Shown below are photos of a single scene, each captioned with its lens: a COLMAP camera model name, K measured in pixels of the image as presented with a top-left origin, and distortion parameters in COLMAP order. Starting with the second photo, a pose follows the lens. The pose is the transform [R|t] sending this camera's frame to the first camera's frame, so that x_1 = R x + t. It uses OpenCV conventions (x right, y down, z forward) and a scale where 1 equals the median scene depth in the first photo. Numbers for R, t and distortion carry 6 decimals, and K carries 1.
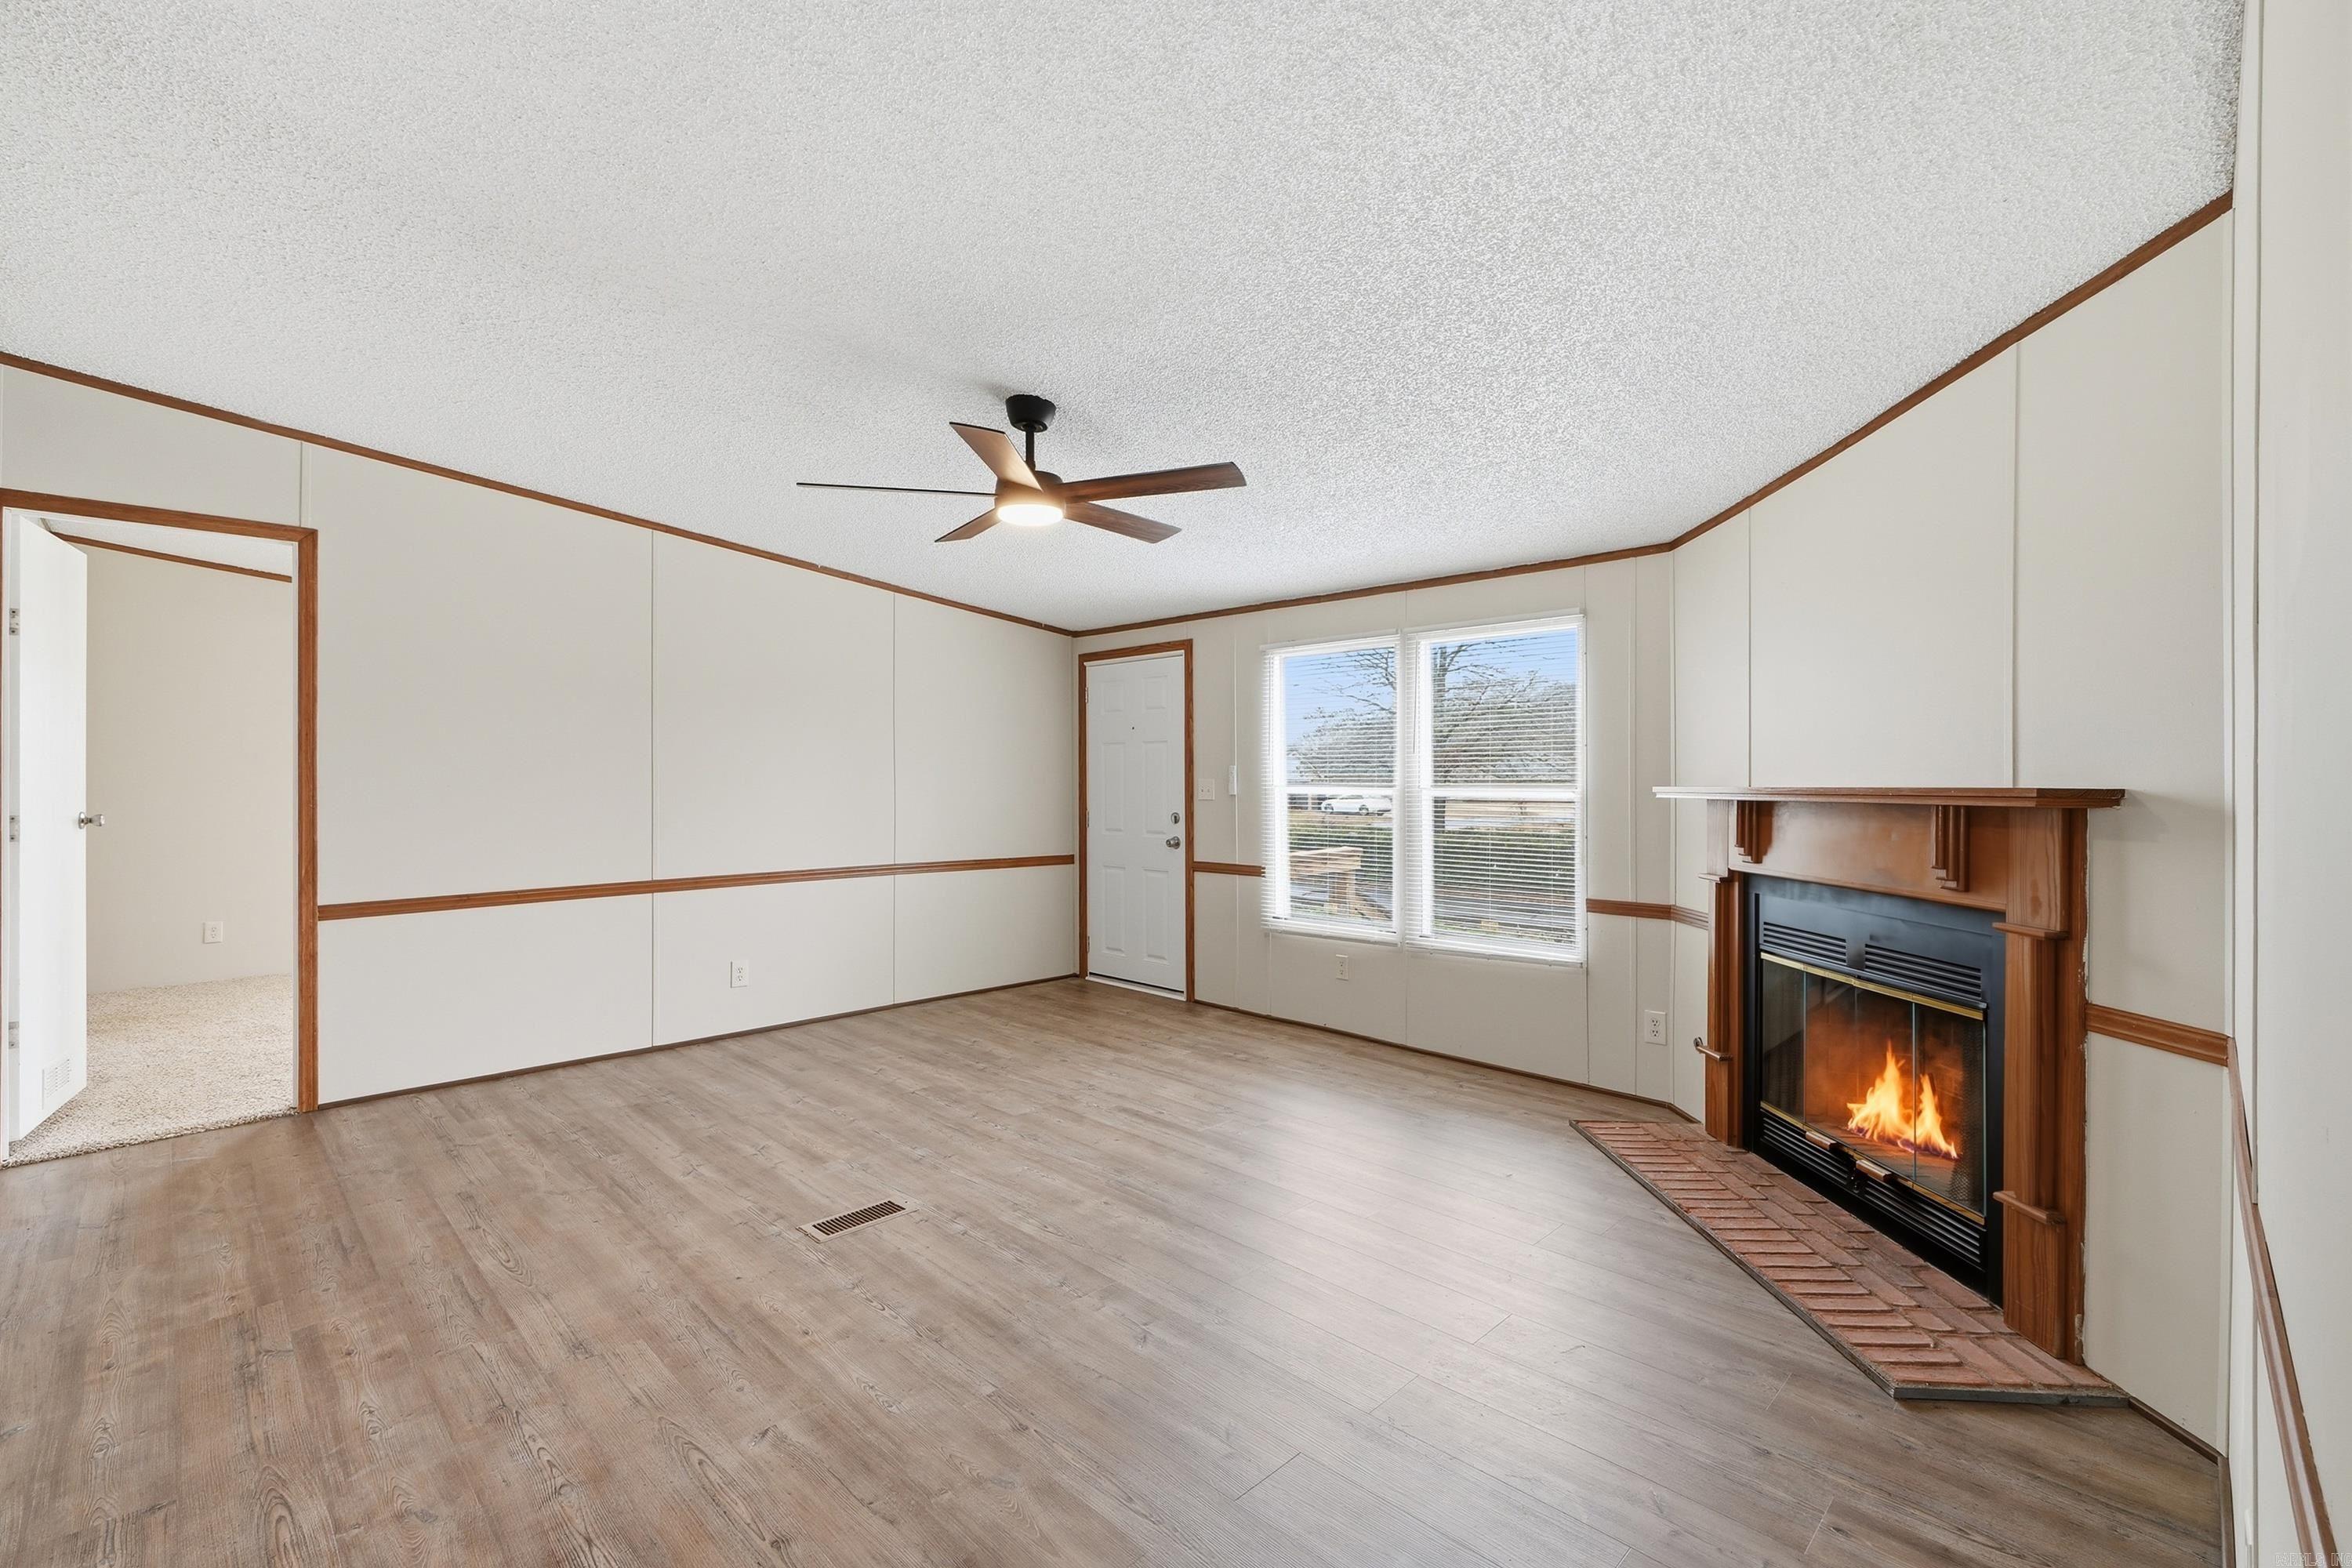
lens RADIAL K [[1024.1, 0, 1177.7], [0, 1024.1, 780.3], [0, 0, 1]] dist [-0.006176, 0.001761]
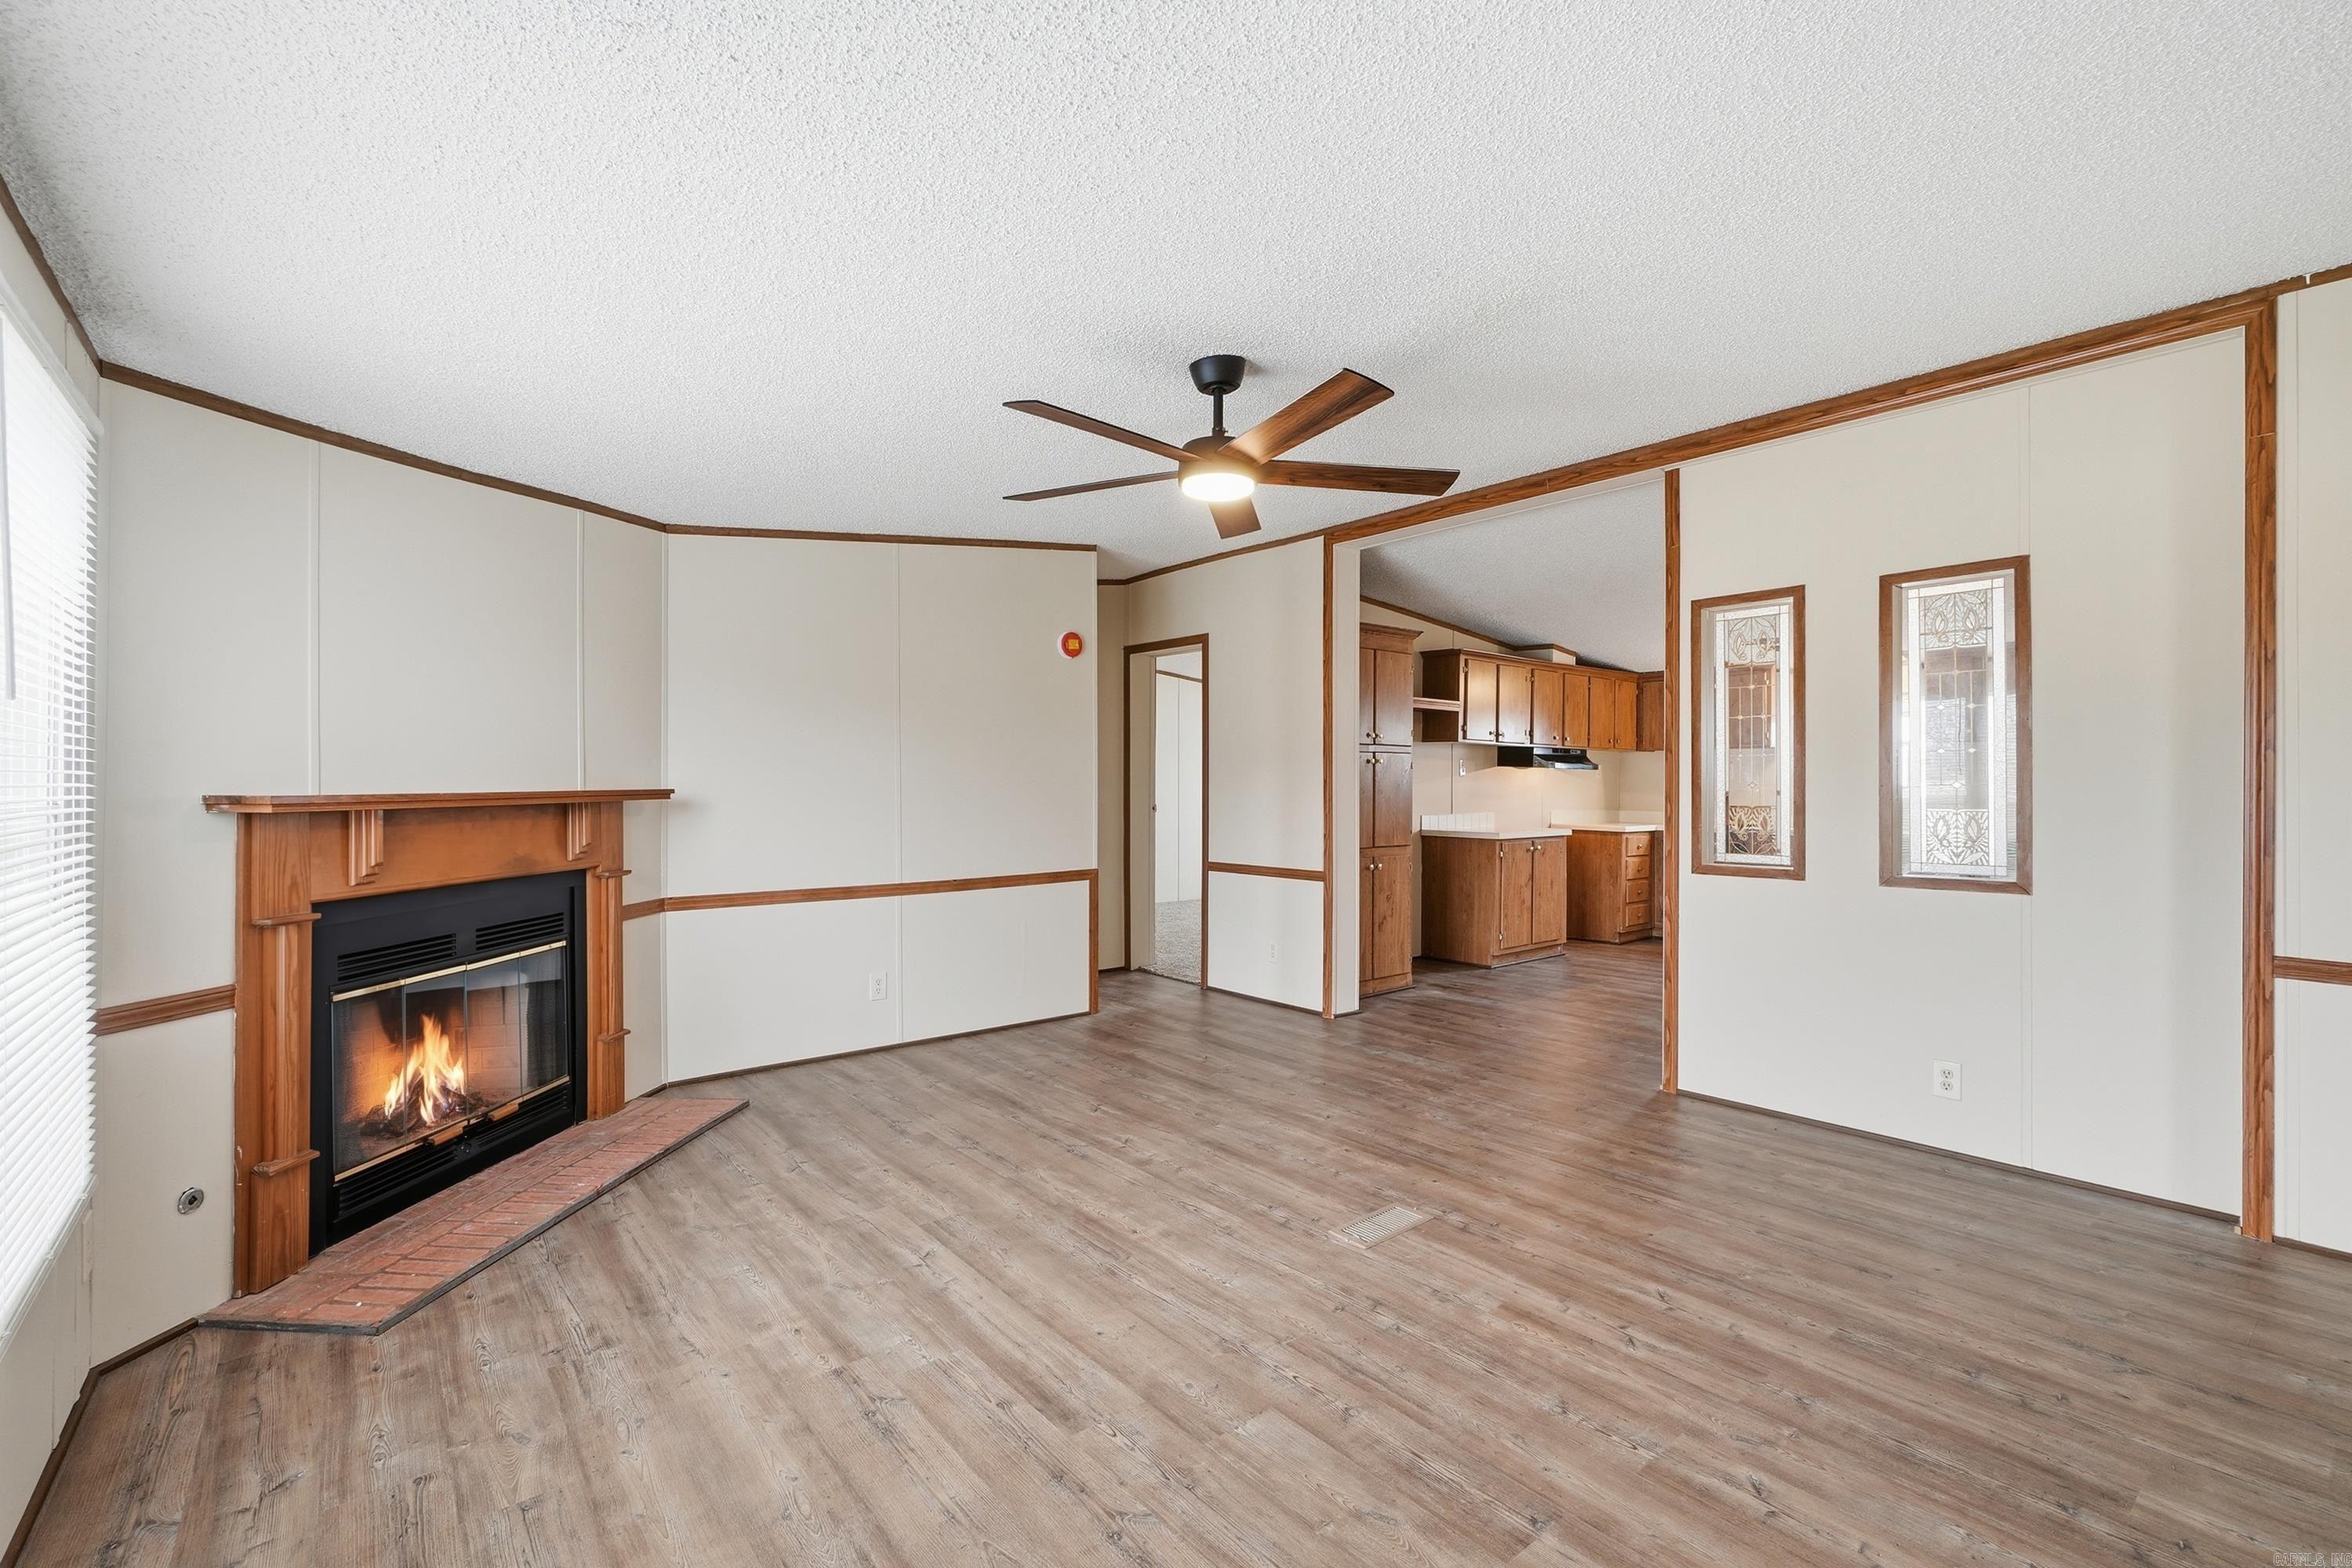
lens RADIAL K [[1024.1, 0, 1175.0], [0, 1024.1, 791.1], [0, 0, 1]] dist [-0.006176, 0.001761]
pose [[-0.994114, -0.001730, 0.108328, -0.193611], [-0.000891, 0.999969, 0.007790, -0.002883], [-0.108339, 0.007647, -0.994085, 1.790762]]
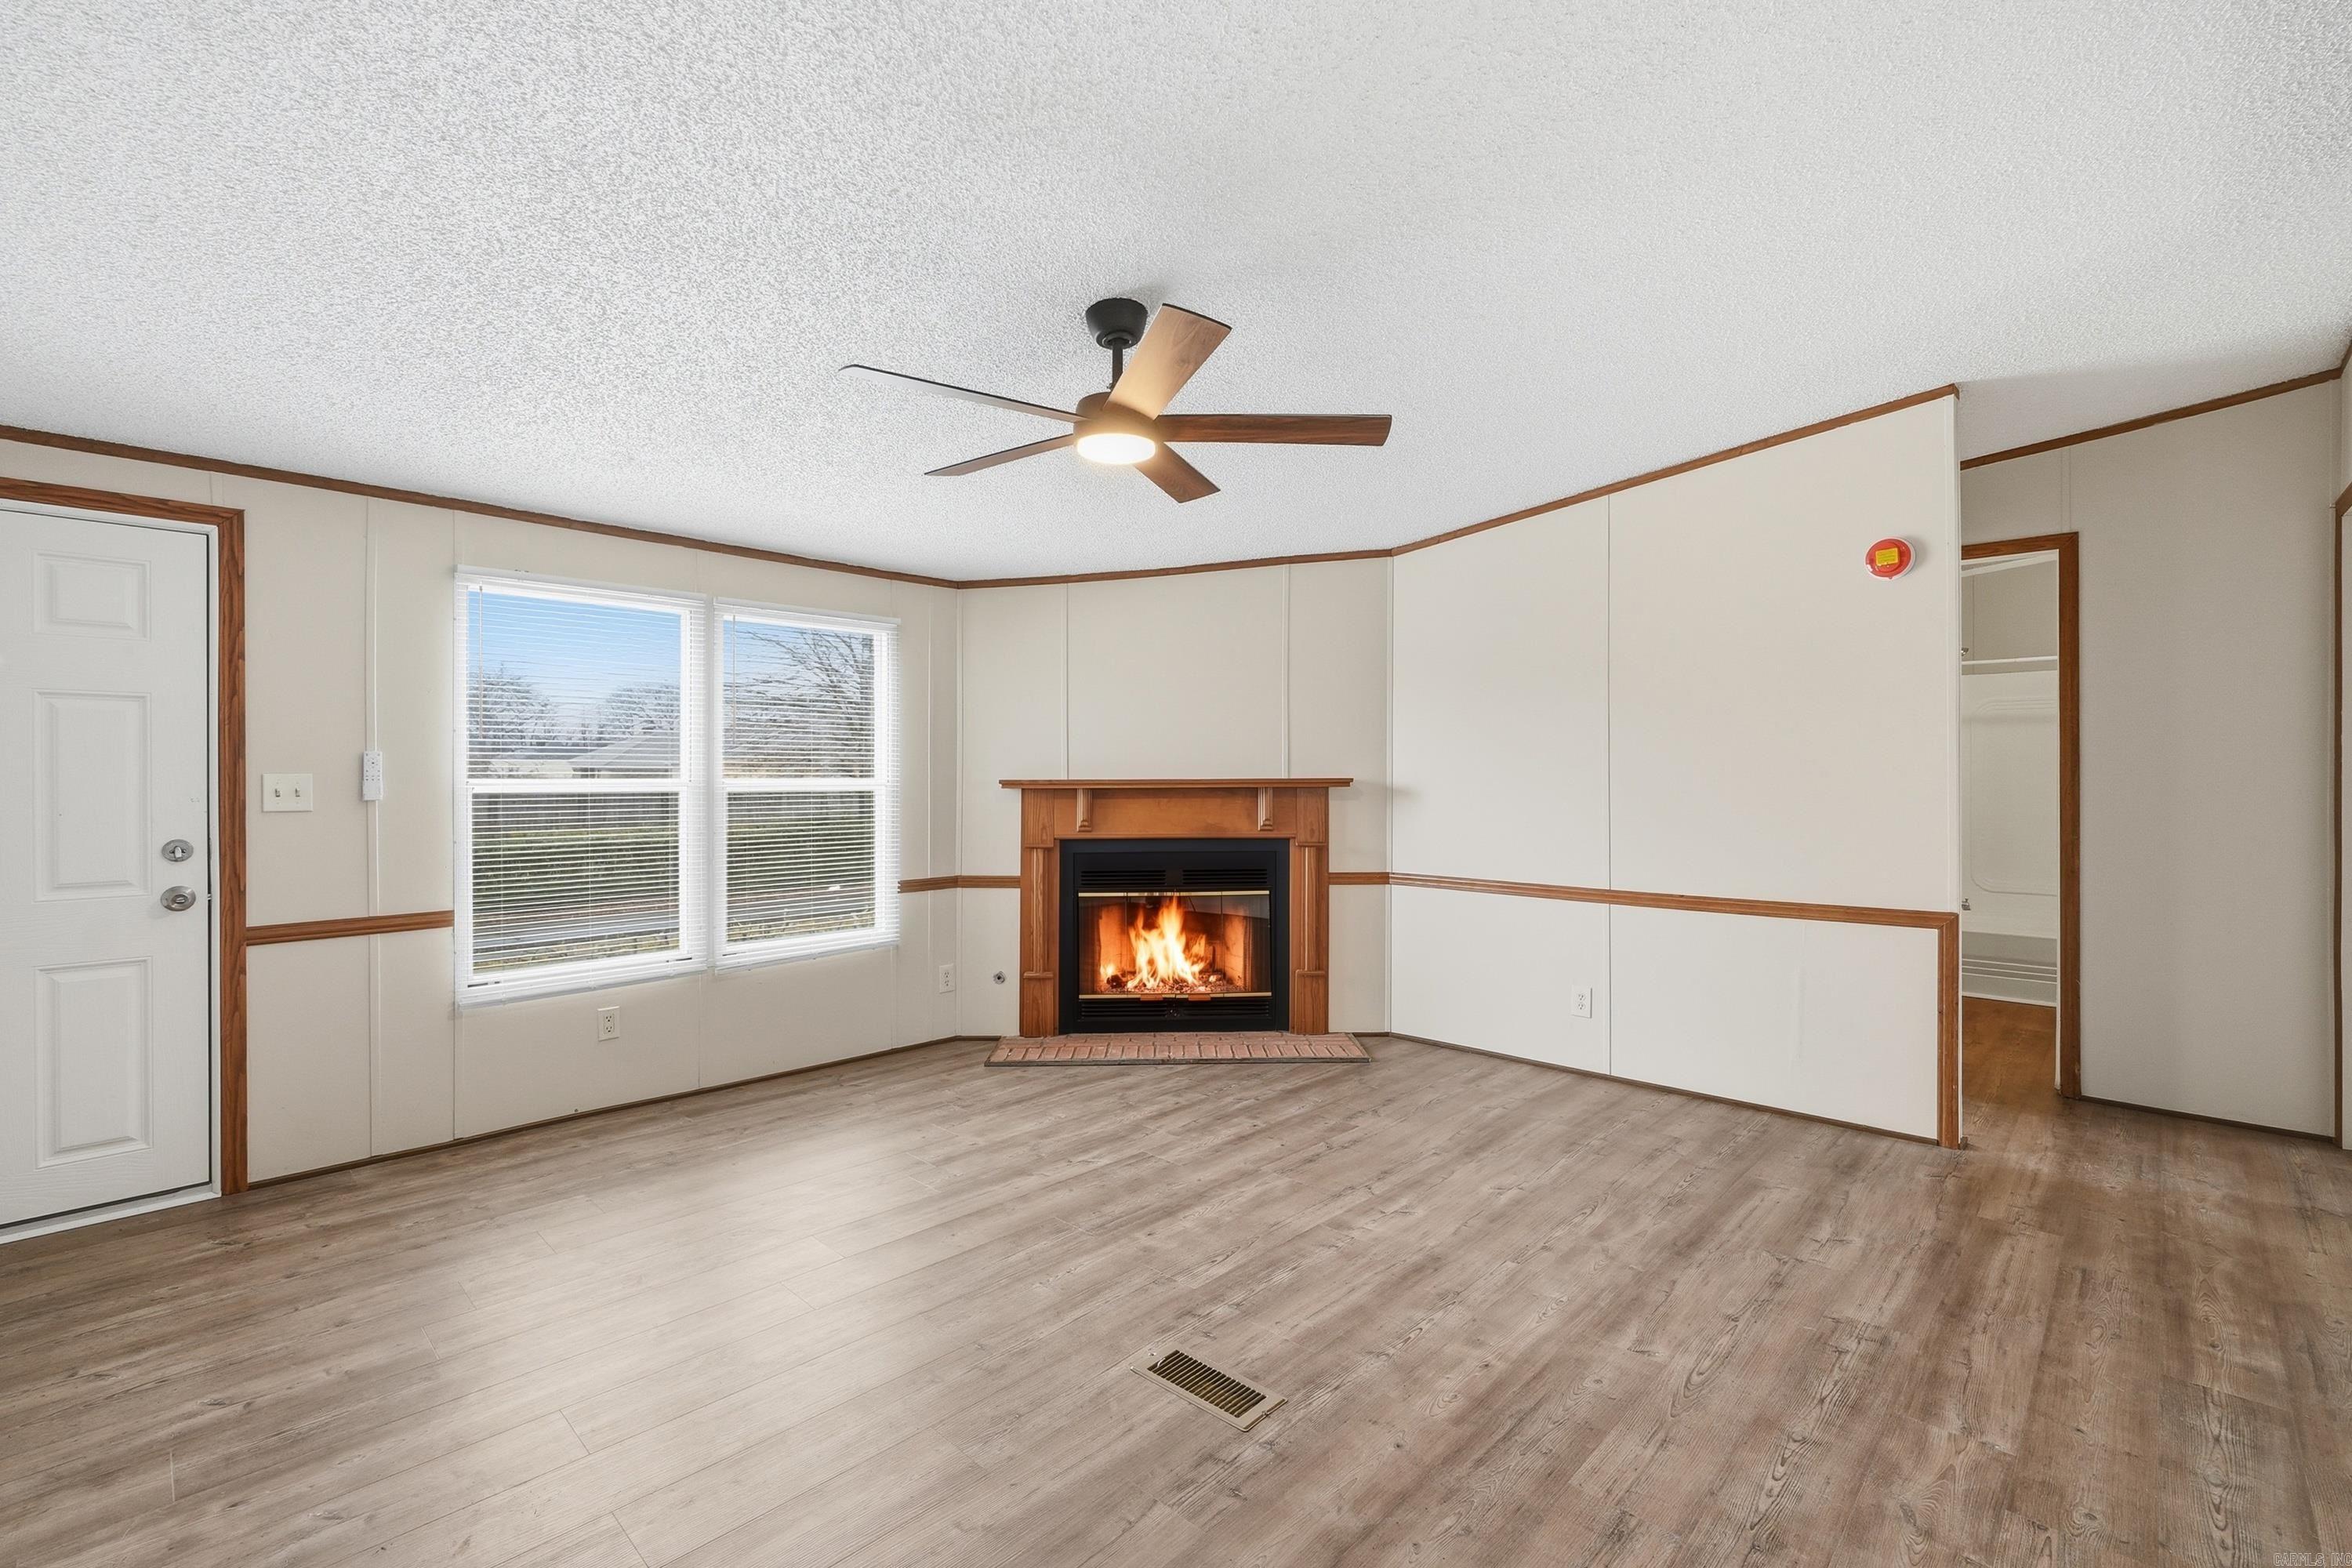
lens RADIAL K [[1024.1, 0, 1159.5], [0, 1024.1, 779.9], [0, 0, 1]] dist [-0.006176, 0.001761]
pose [[-0.011499, -0.005645, 0.999918, -0.914726], [0.000362, 0.999984, 0.005650, -0.001143], [-0.999934, 0.000426, -0.011497, 0.926392]]
